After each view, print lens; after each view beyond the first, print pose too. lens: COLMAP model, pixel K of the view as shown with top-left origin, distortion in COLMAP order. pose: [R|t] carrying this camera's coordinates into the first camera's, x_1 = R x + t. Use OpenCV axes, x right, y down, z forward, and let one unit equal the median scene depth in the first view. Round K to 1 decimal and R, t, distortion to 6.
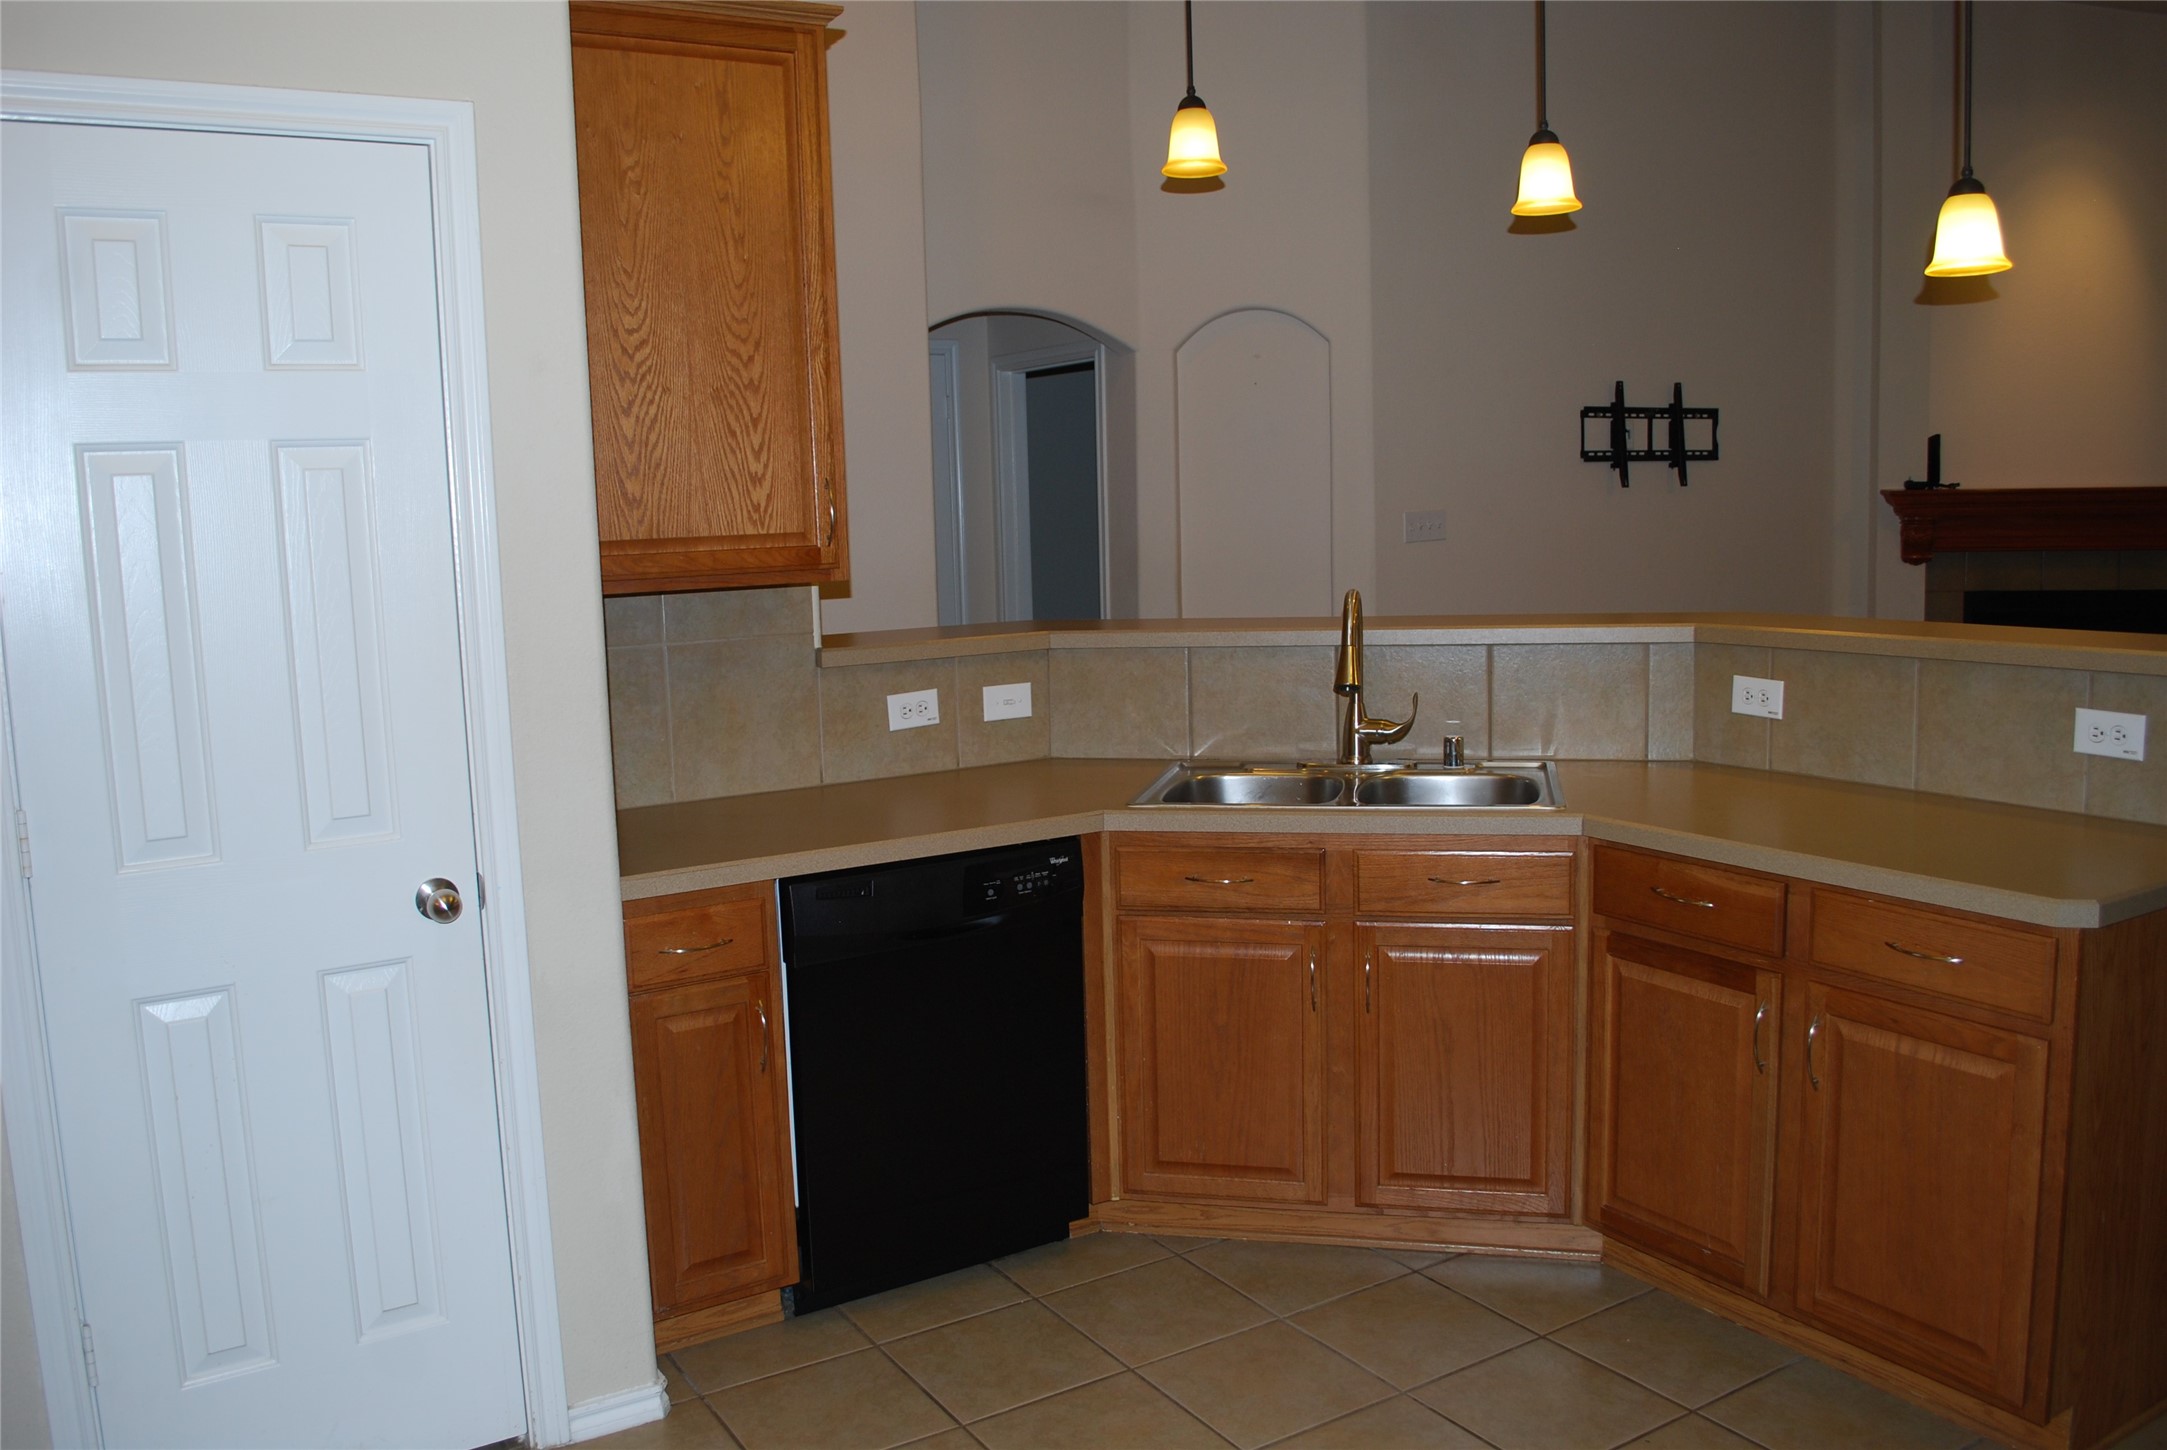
lens RADIAL K [[1697.7, 0, 1088.6], [0, 1697.7, 721.5], [0, 0, 1]] dist [-0.086908, 0.017945]
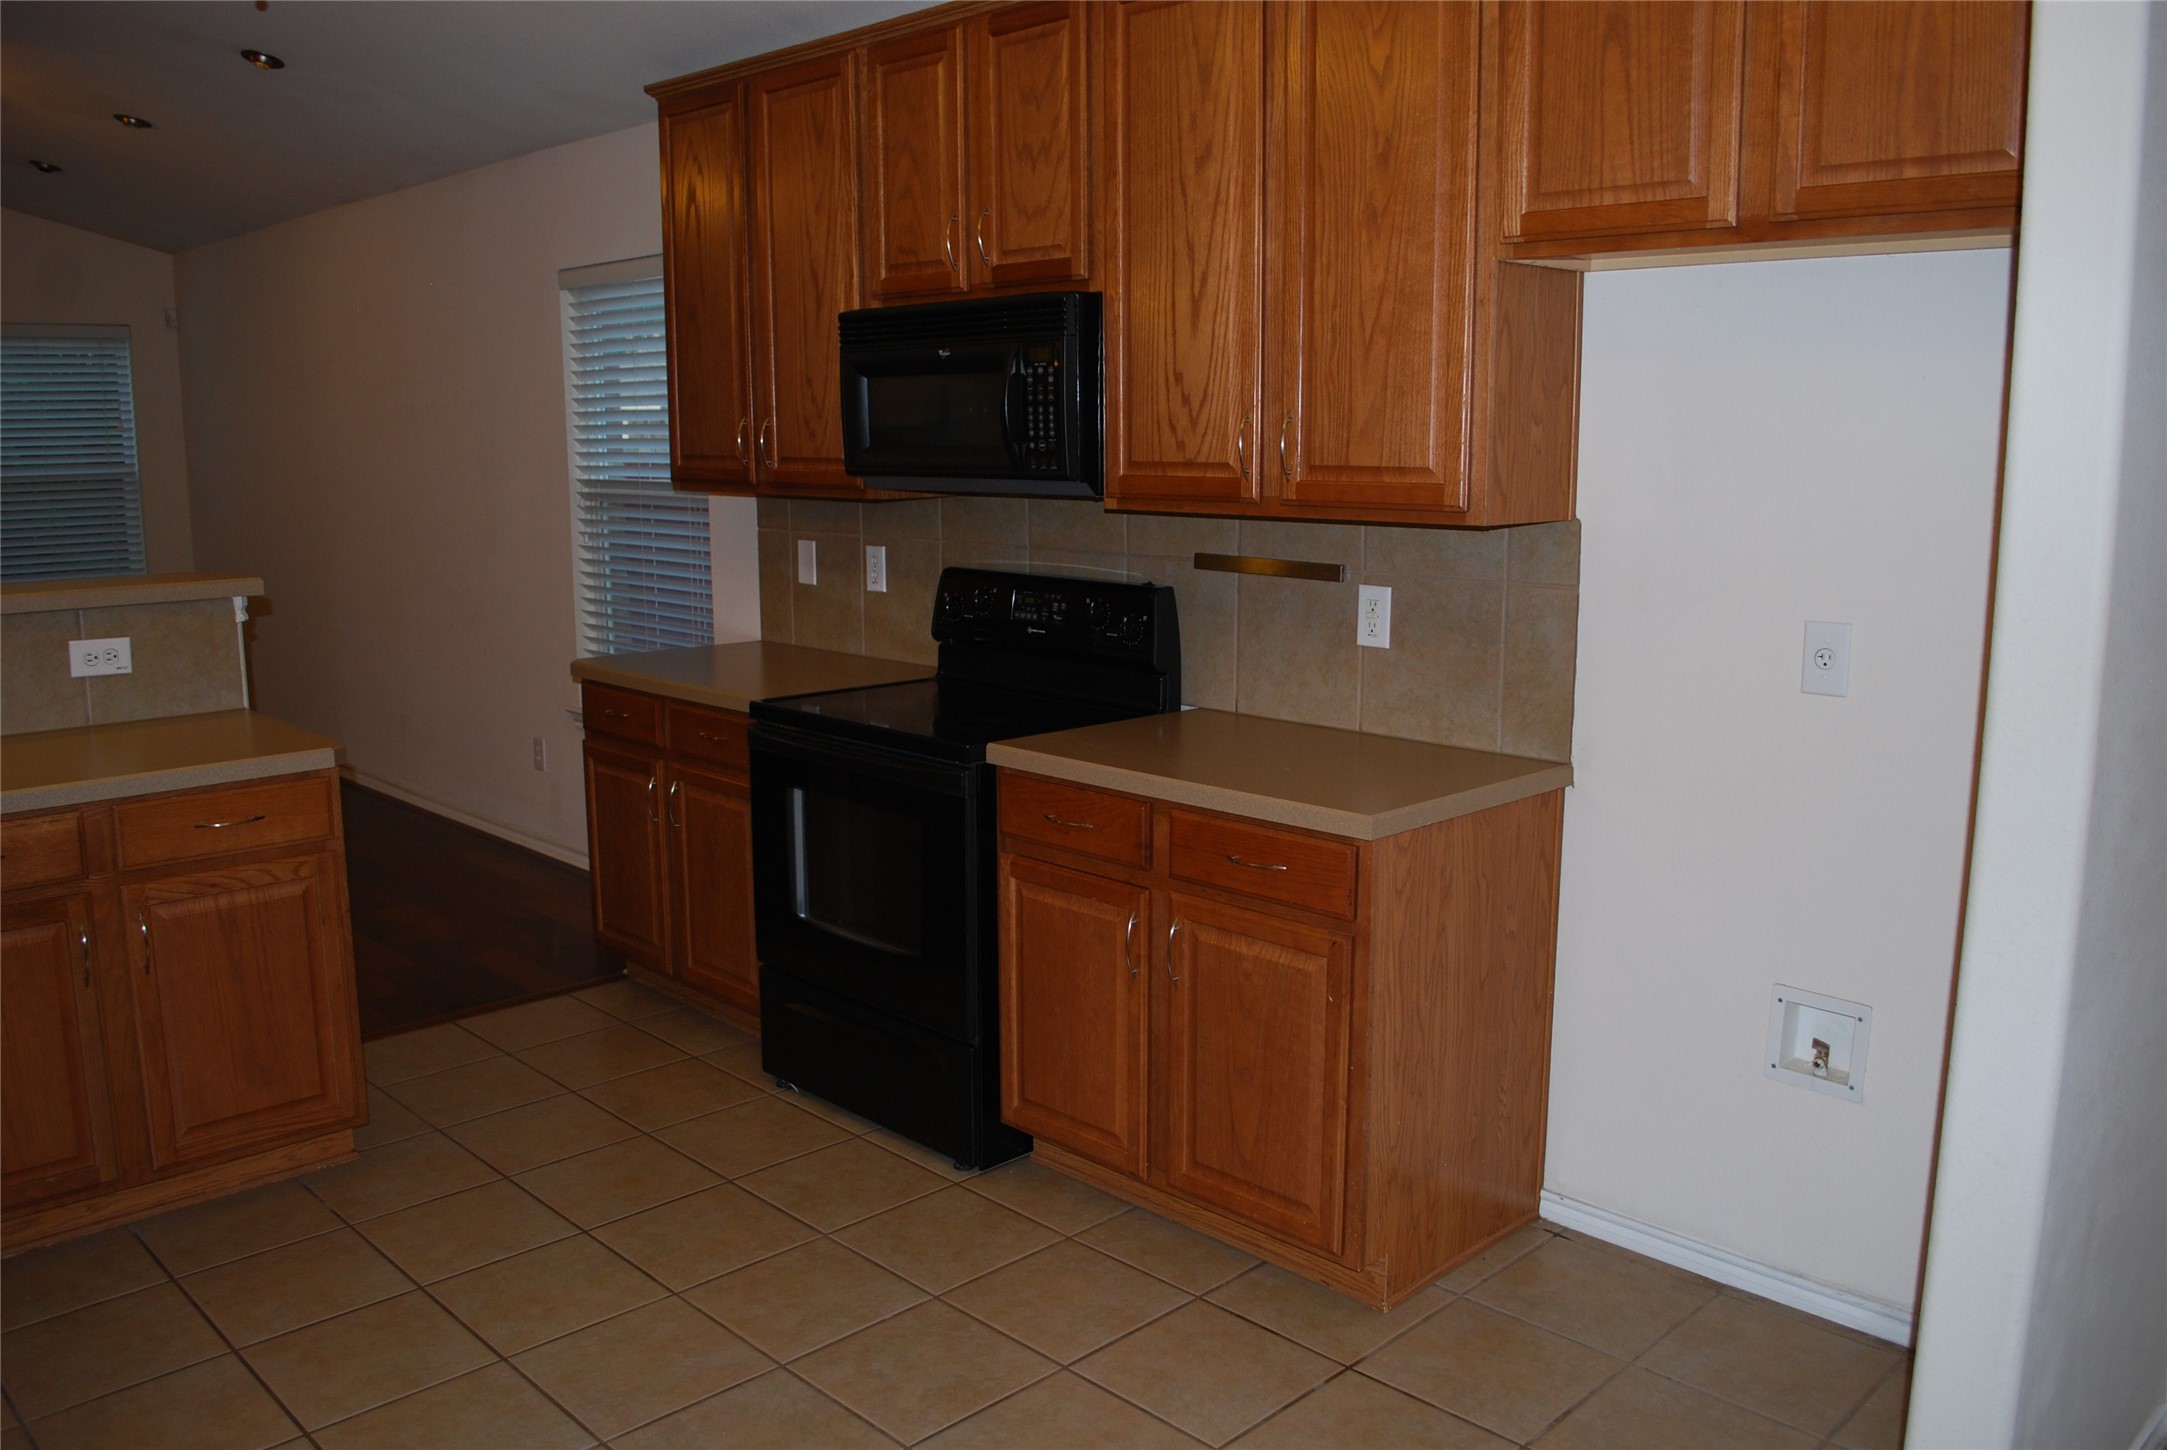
lens RADIAL K [[1697.7, 0, 1068.7], [0, 1697.7, 720.8], [0, 0, 1]] dist [-0.086908, 0.017945]
pose [[-0.216194, -0.137189, 0.966664, -0.659508], [0.136977, 0.976025, 0.169152, -0.049259], [-0.966694, 0.168981, -0.192219, 0.469396]]
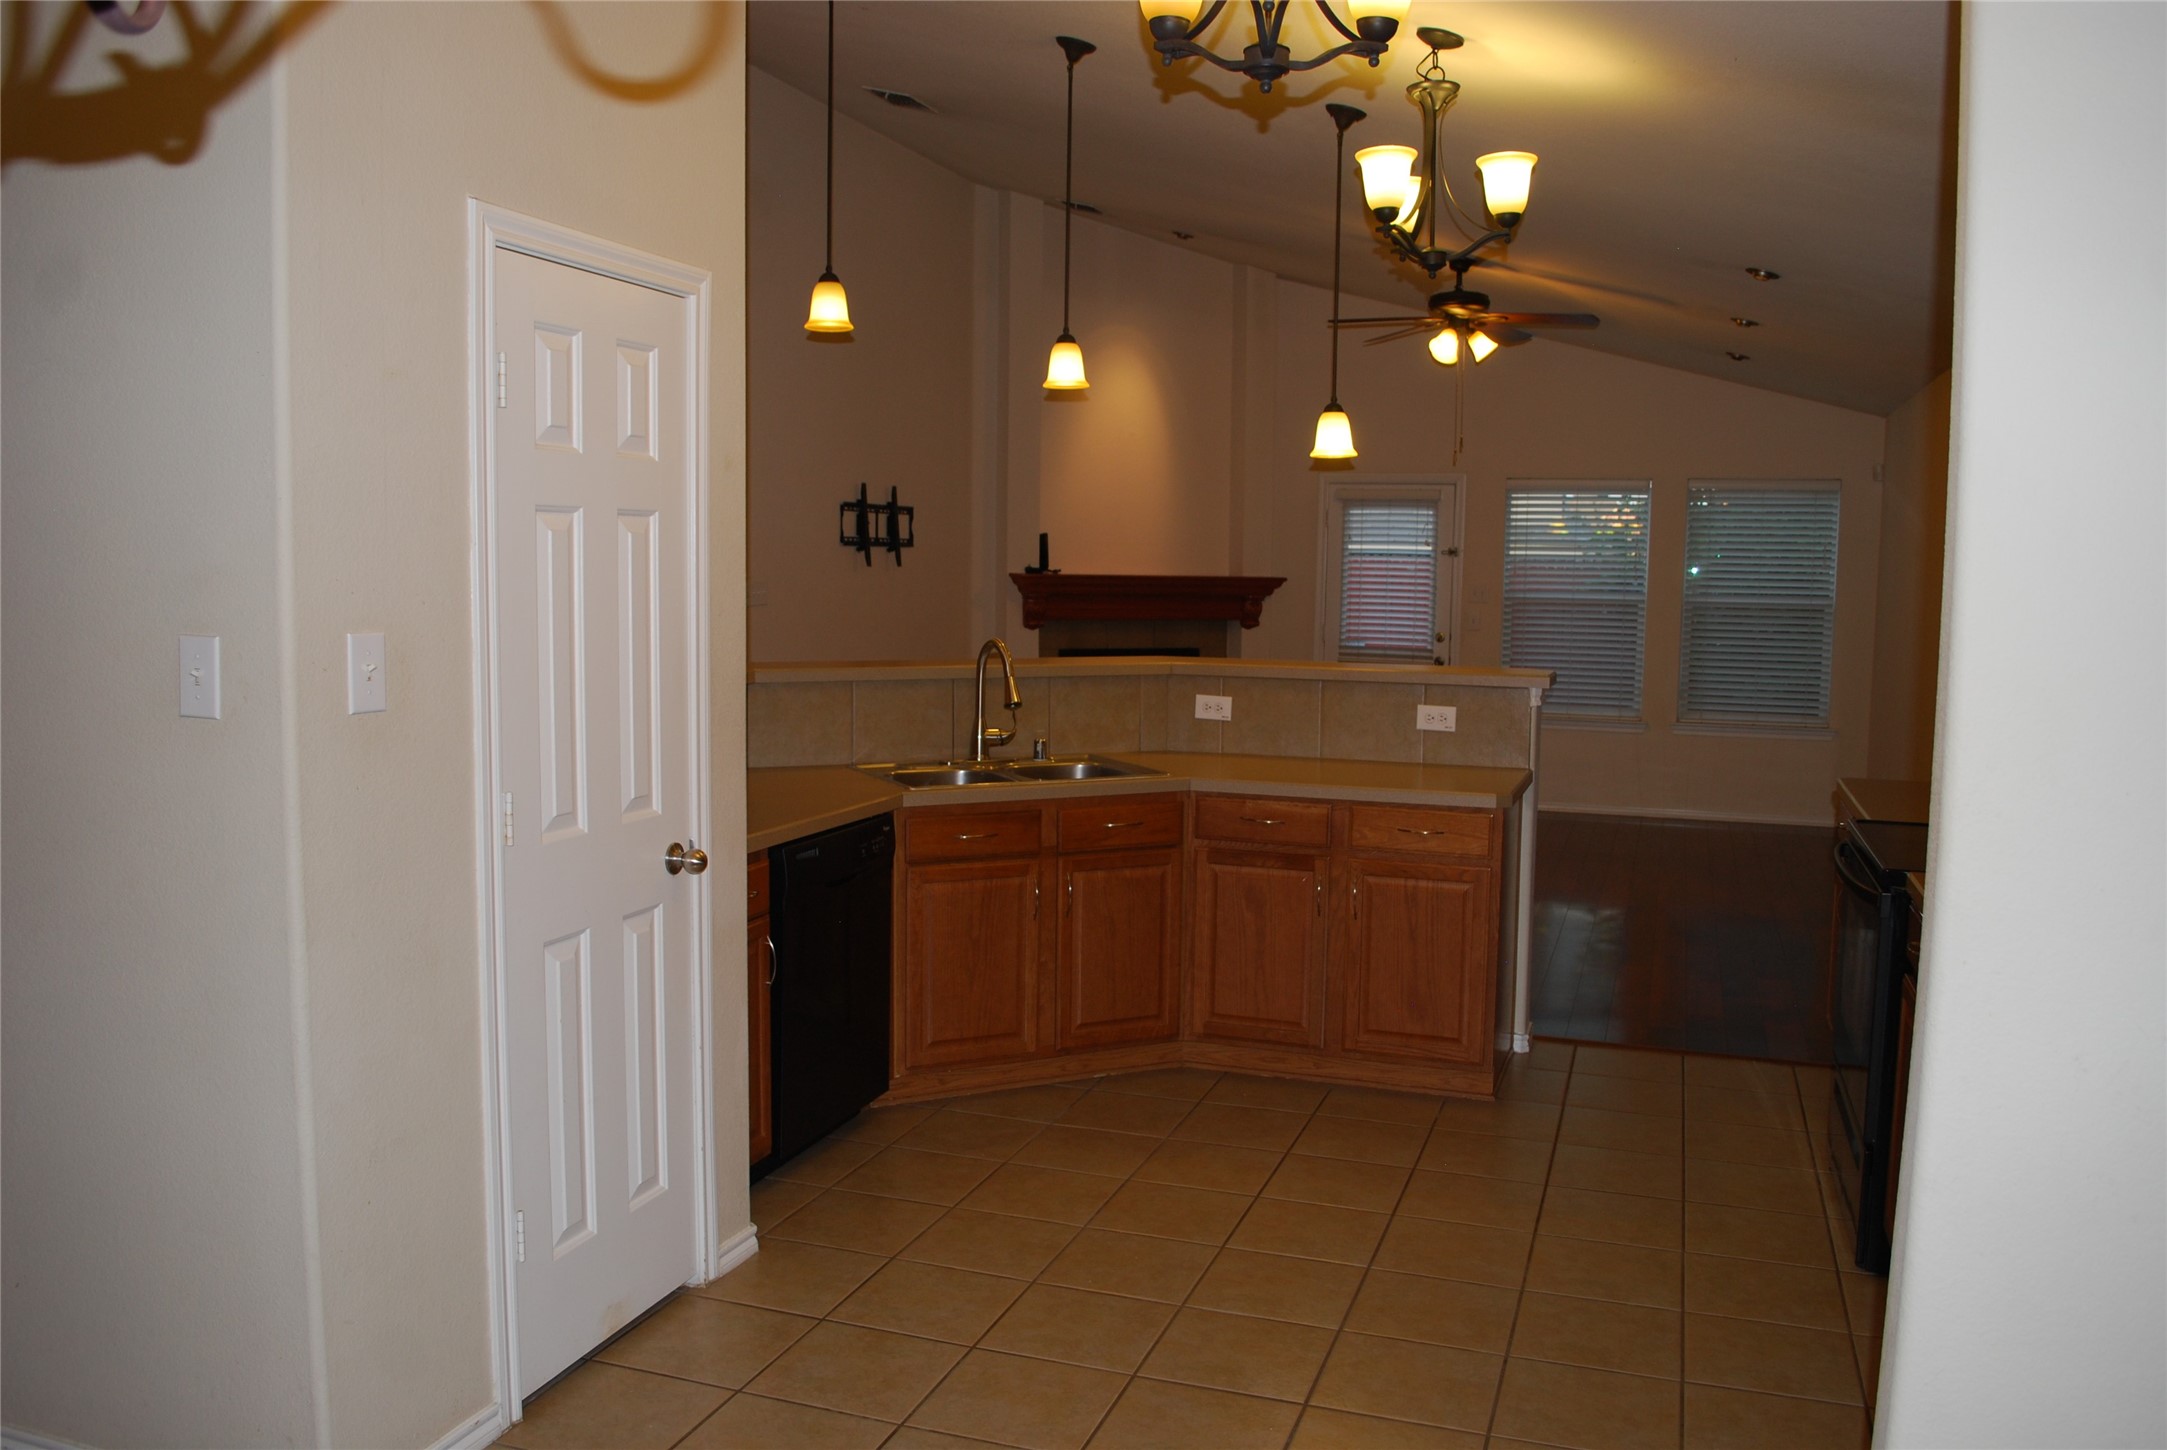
lens RADIAL K [[1697.7, 0, 1063.6], [0, 1697.7, 711.5], [0, 0, 1]] dist [-0.086908, 0.017945]
pose [[0.783926, -0.015224, 0.620668, -0.763331], [0.044070, 0.998542, -0.031169, 0.035493], [-0.619289, 0.051787, 0.783454, -0.191394]]
